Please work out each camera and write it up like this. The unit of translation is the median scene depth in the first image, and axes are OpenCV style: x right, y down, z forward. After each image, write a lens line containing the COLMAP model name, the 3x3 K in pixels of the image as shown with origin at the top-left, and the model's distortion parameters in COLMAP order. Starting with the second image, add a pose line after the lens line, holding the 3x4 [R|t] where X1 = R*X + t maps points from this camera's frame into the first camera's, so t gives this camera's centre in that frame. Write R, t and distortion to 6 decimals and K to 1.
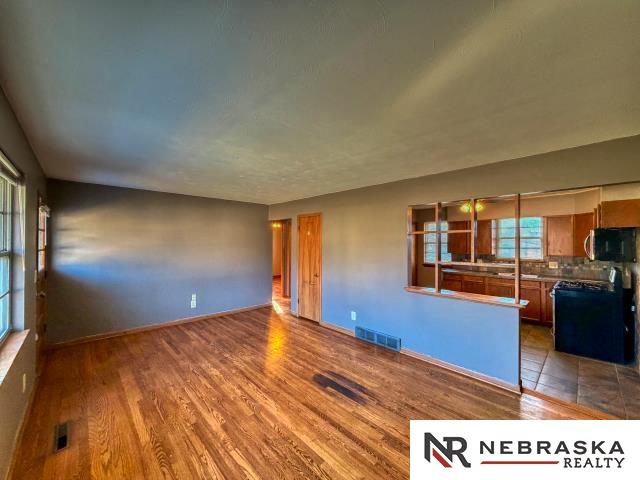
lens RADIAL K [[254.3, 0, 318.1], [0, 254.3, 240.0], [0, 0, 1]] dist [0.000869, -0.000332]
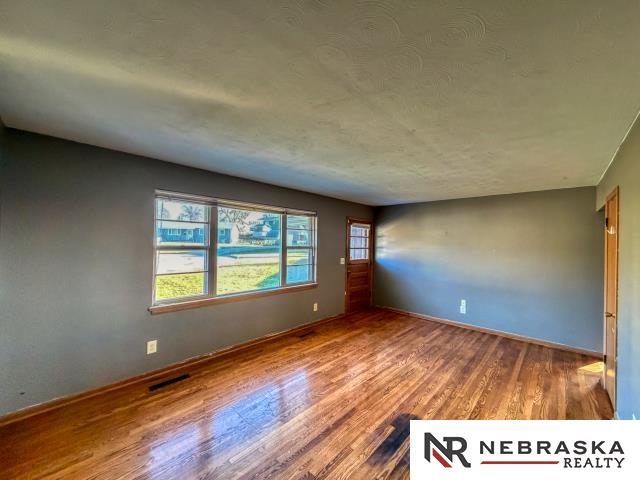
lens RADIAL K [[254.3, 0, 318.1], [0, 254.3, 240.0], [0, 0, 1]] dist [0.000869, -0.000332]
pose [[0.053648, -0.012792, -0.998478, 0.684025], [-0.013378, 0.999819, -0.013528, 0.011083], [0.998470, 0.014083, 0.053467, 0.598671]]
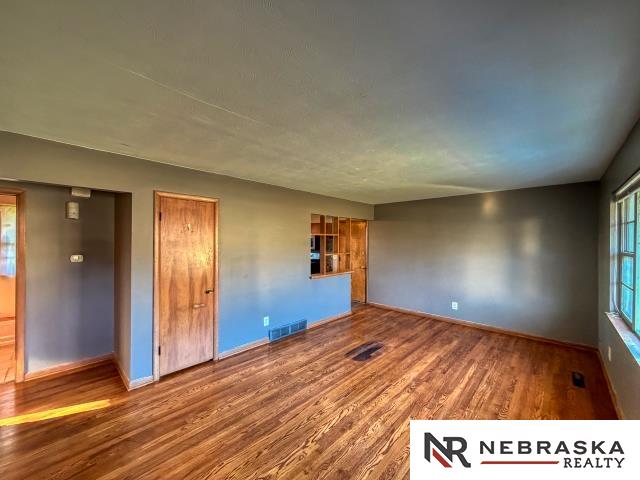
lens RADIAL K [[254.3, 0, 318.1], [0, 254.3, 240.0], [0, 0, 1]] dist [0.000869, -0.000332]
pose [[-0.055653, 0.001103, 0.998450, -1.025680], [-0.012643, 0.999918, -0.001809, 0.002903], [-0.998370, -0.012724, -0.055635, 1.121980]]
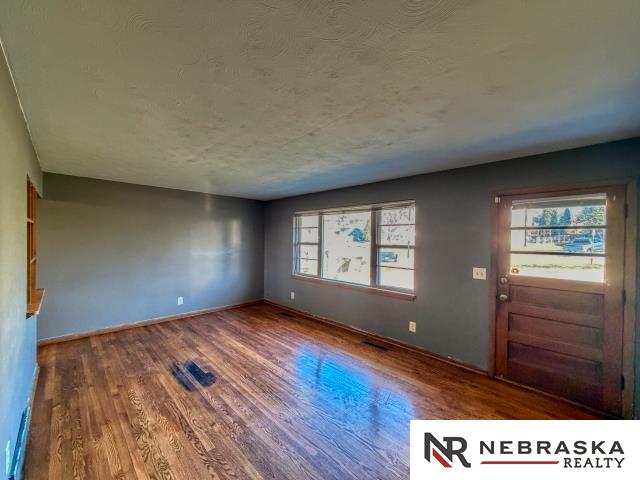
lens RADIAL K [[254.3, 0, 318.1], [0, 254.3, 240.0], [0, 0, 1]] dist [0.000869, -0.000332]
pose [[-0.999382, -0.014290, -0.032126, -0.325464], [-0.014307, 0.999898, 0.000301, 0.009237], [0.032119, 0.000761, -0.999484, 1.742354]]
